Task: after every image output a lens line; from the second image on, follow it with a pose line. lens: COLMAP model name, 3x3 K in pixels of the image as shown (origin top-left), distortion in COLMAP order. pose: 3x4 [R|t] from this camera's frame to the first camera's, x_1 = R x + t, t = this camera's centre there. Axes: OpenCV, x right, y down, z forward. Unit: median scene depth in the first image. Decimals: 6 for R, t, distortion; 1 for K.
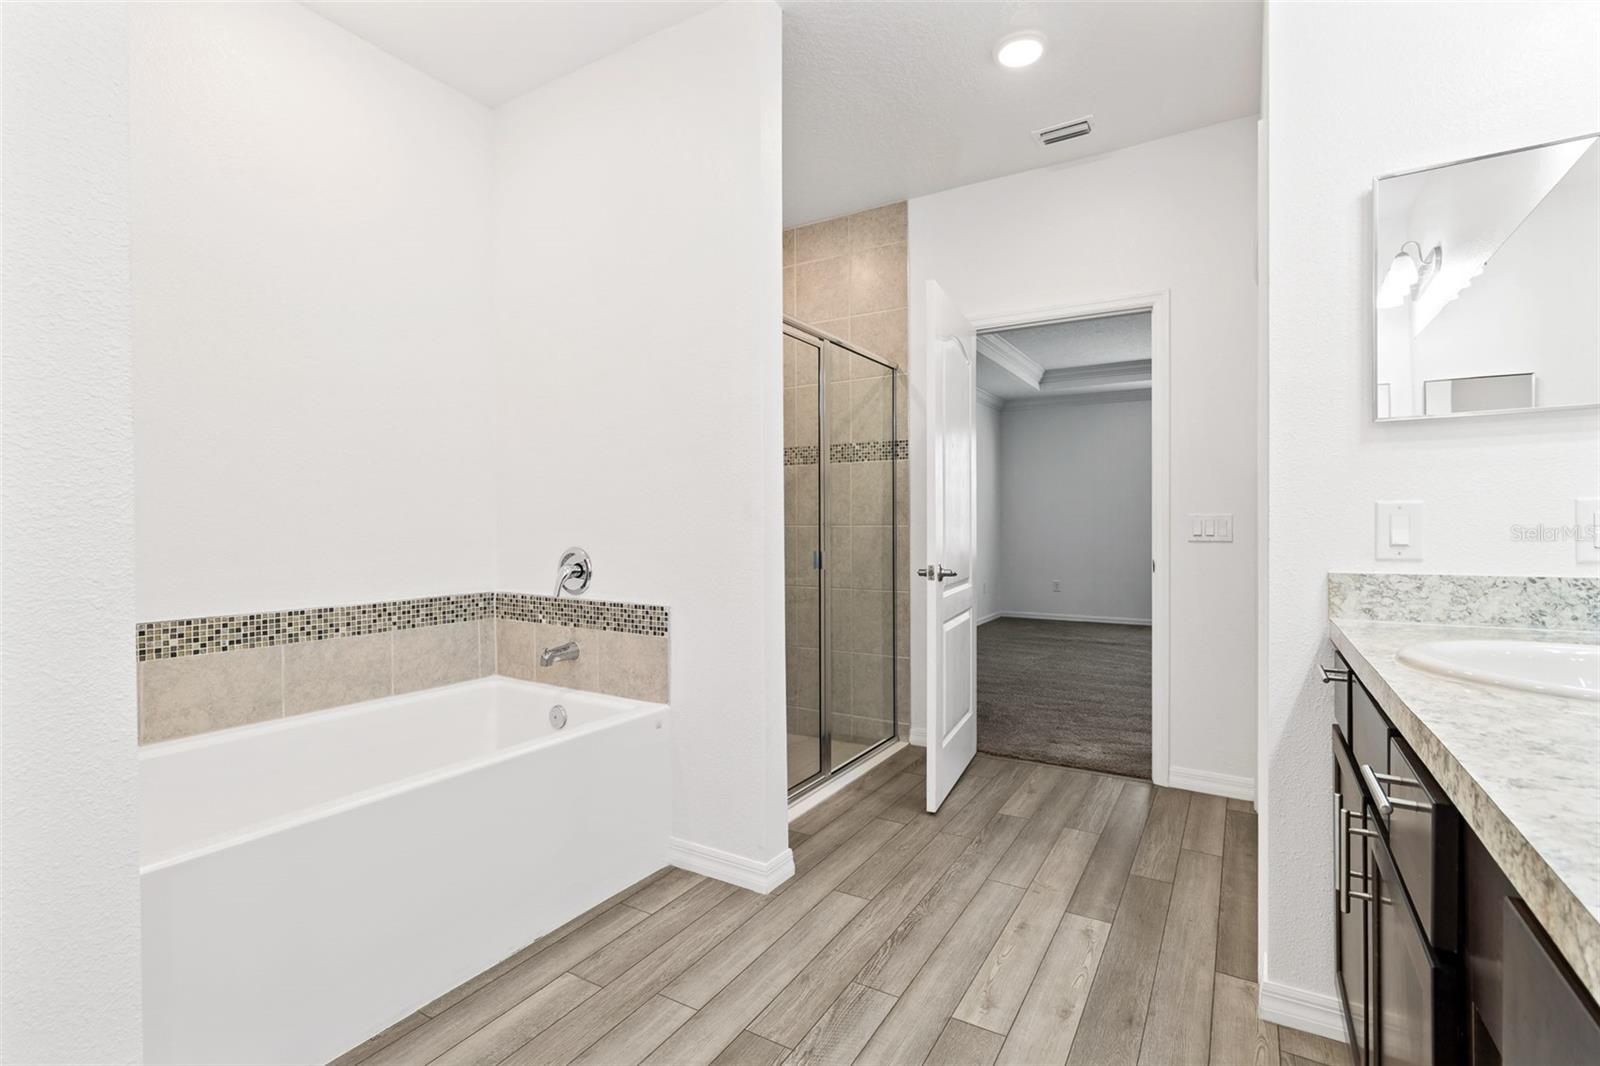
lens RADIAL K [[748.2, 0, 825.5], [0, 748.2, 533.8], [0, 0, 1]] dist [-0.001072, 0.002105]
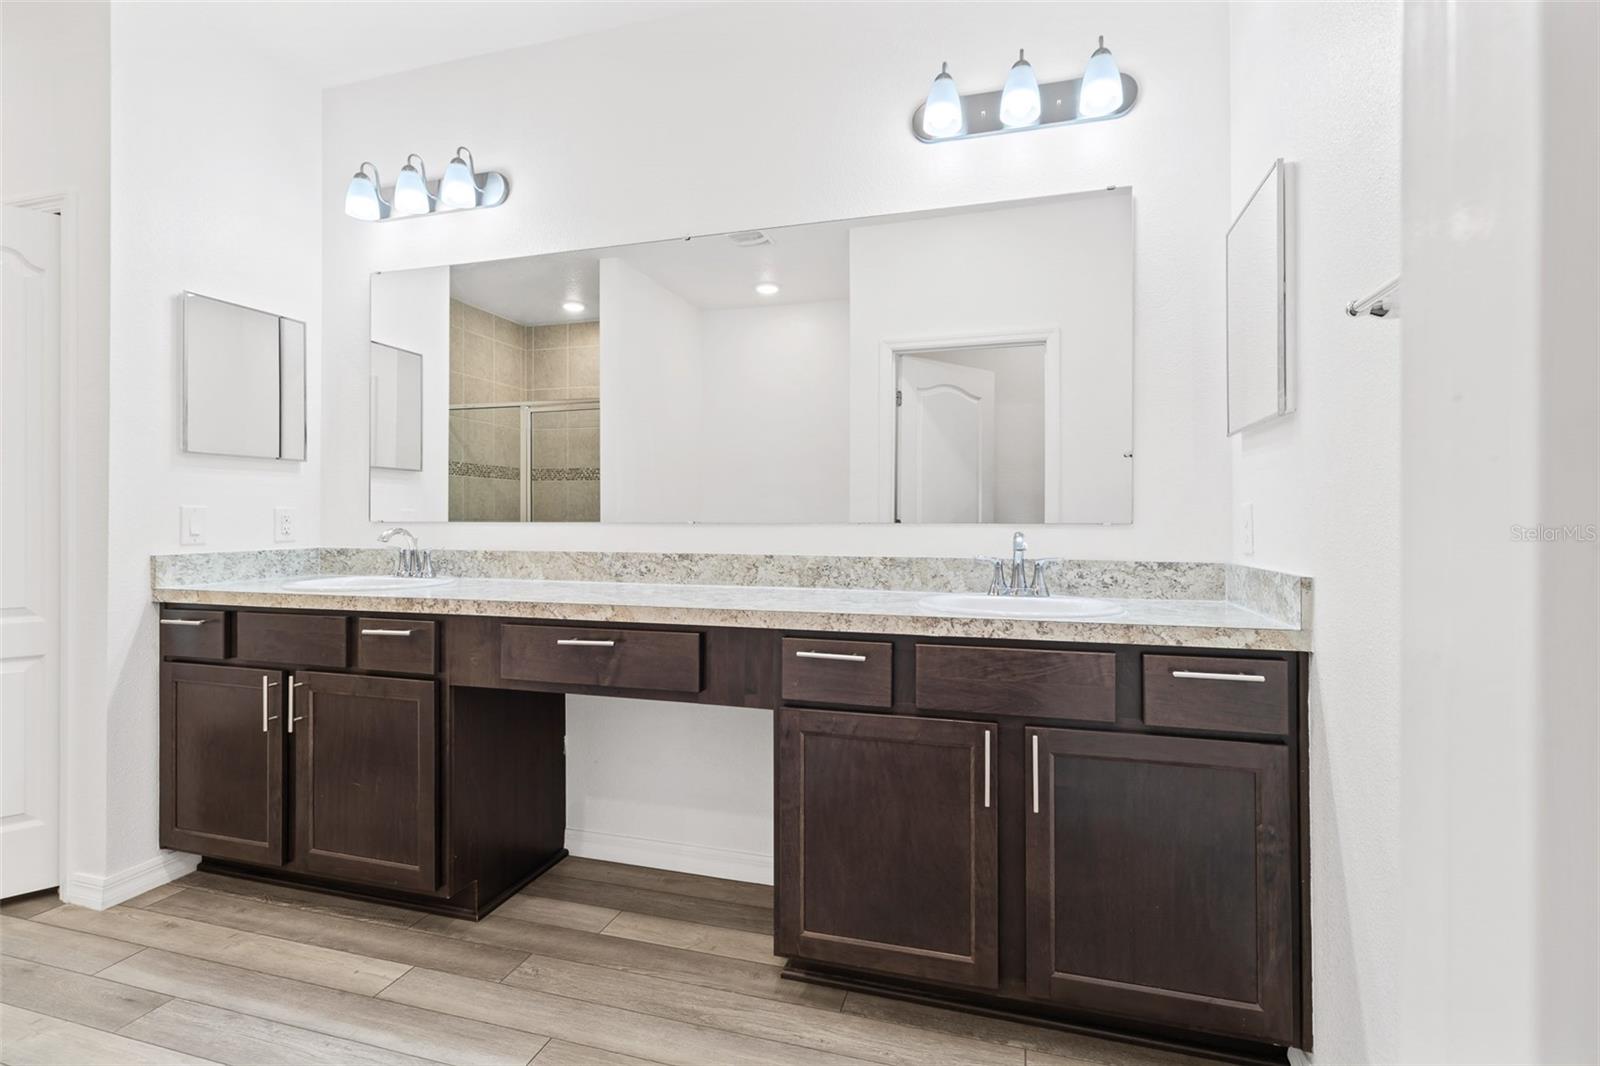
lens RADIAL K [[748.2, 0, 810.6], [0, 748.2, 530.8], [0, 0, 1]] dist [-0.001072, 0.002105]
pose [[-0.234052, -0.007594, 0.972194, -0.731717], [0.010474, 0.999892, 0.010332, 0.003884], [-0.972168, 0.012601, -0.233947, 0.098830]]
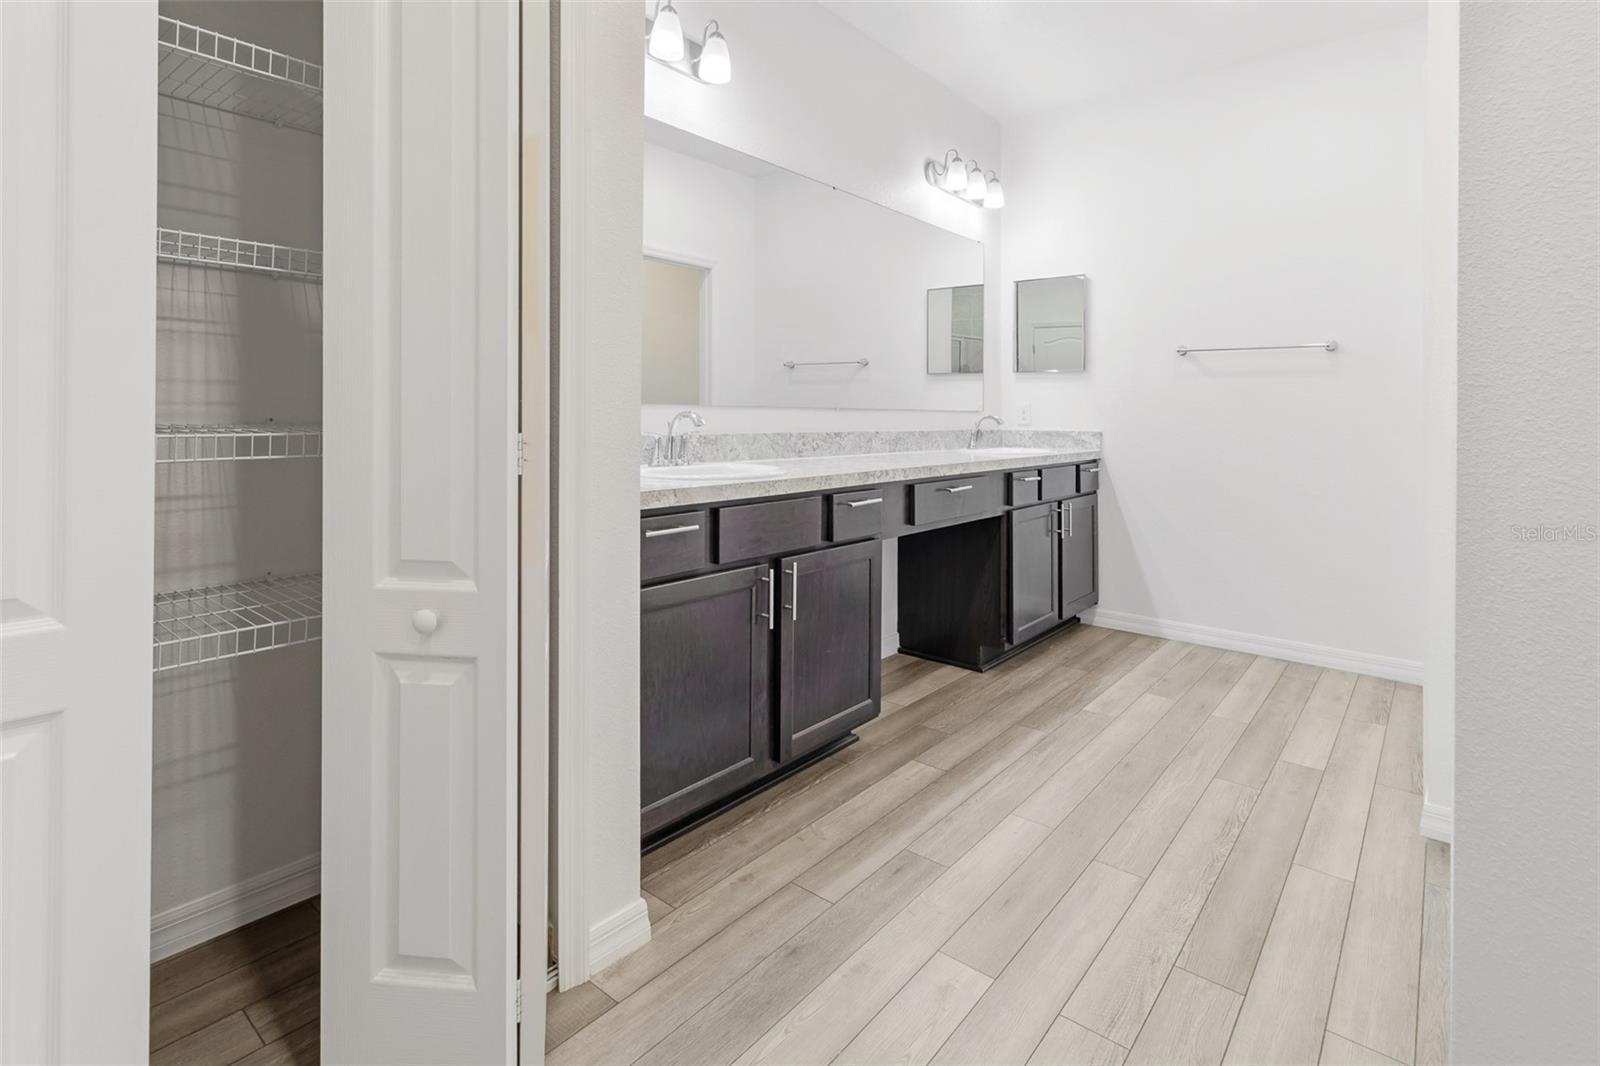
lens RADIAL K [[748.2, 0, 845.4], [0, 748.2, 416.8], [0, 0, 1]] dist [-0.001072, 0.002105]
pose [[-0.987465, -0.009850, 0.157531, 0.164831], [-0.007303, 0.999833, 0.016739, -0.006552], [-0.157669, 0.015379, -0.987372, 1.467610]]
